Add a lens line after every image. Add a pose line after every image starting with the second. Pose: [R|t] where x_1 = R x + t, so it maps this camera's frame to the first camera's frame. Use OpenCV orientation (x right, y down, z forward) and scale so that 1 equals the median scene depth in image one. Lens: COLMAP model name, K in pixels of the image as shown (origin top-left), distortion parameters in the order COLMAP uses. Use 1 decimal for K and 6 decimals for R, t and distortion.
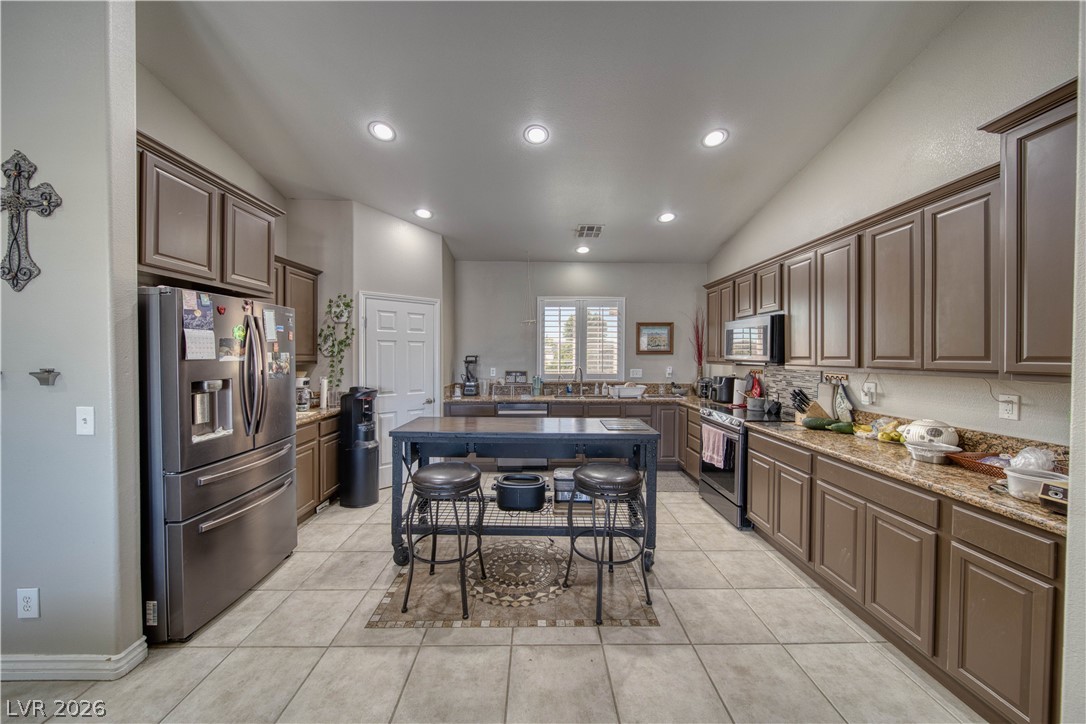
lens RADIAL K [[379.9, 0, 543.1], [0, 379.9, 357.9], [0, 0, 1]] dist [-0.000003, -0.000491]
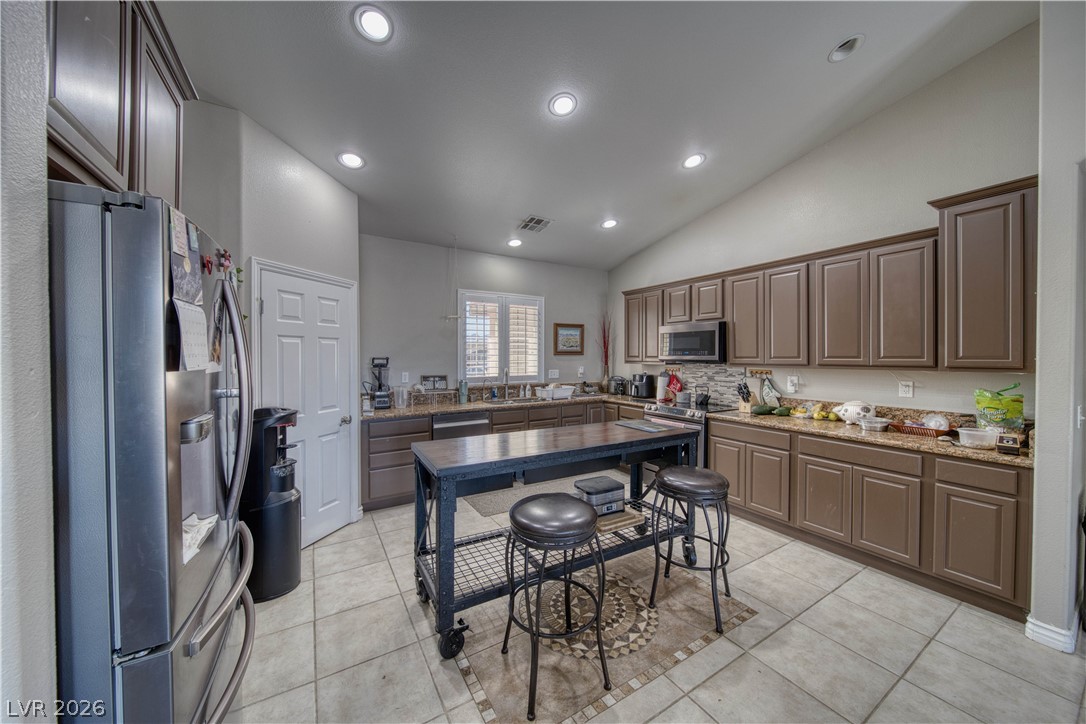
lens RADIAL K [[379.9, 0, 543.0], [0, 379.9, 358.6], [0, 0, 1]] dist [-0.000003, -0.000491]
pose [[0.861631, -0.008026, 0.507472, -0.403651], [0.007582, 0.999967, 0.002941, -0.004362], [-0.507479, 0.001314, 0.861663, 0.215499]]
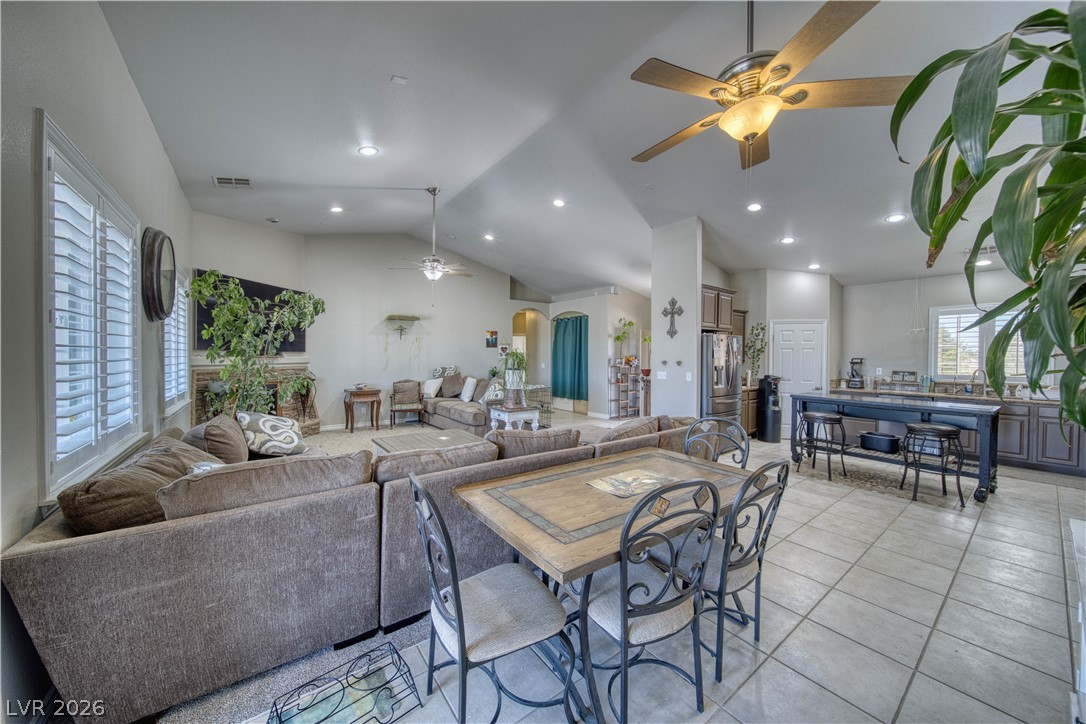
lens RADIAL K [[379.9, 0, 542.3], [0, 379.9, 360.6], [0, 0, 1]] dist [-0.000003, -0.000491]
pose [[0.587178, 0.011134, -0.809381, 0.318859], [-0.010934, 0.999923, 0.005822, 0.009191], [0.809384, 0.005431, 0.587254, -0.880416]]
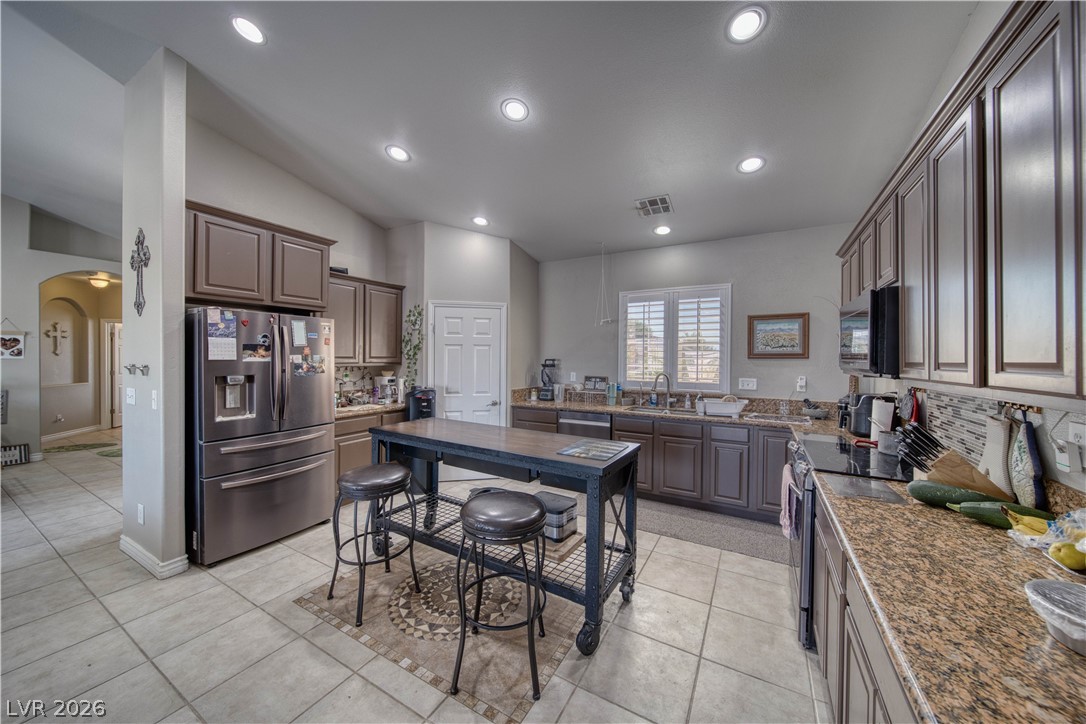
lens RADIAL K [[379.9, 0, 543.8], [0, 379.9, 358.5], [0, 0, 1]] dist [-0.000003, -0.000491]
pose [[0.859664, 0.004078, -0.510843, 0.395726], [-0.009073, 0.999932, -0.007286, -0.000358], [0.510779, 0.010899, 0.859643, 0.221497]]
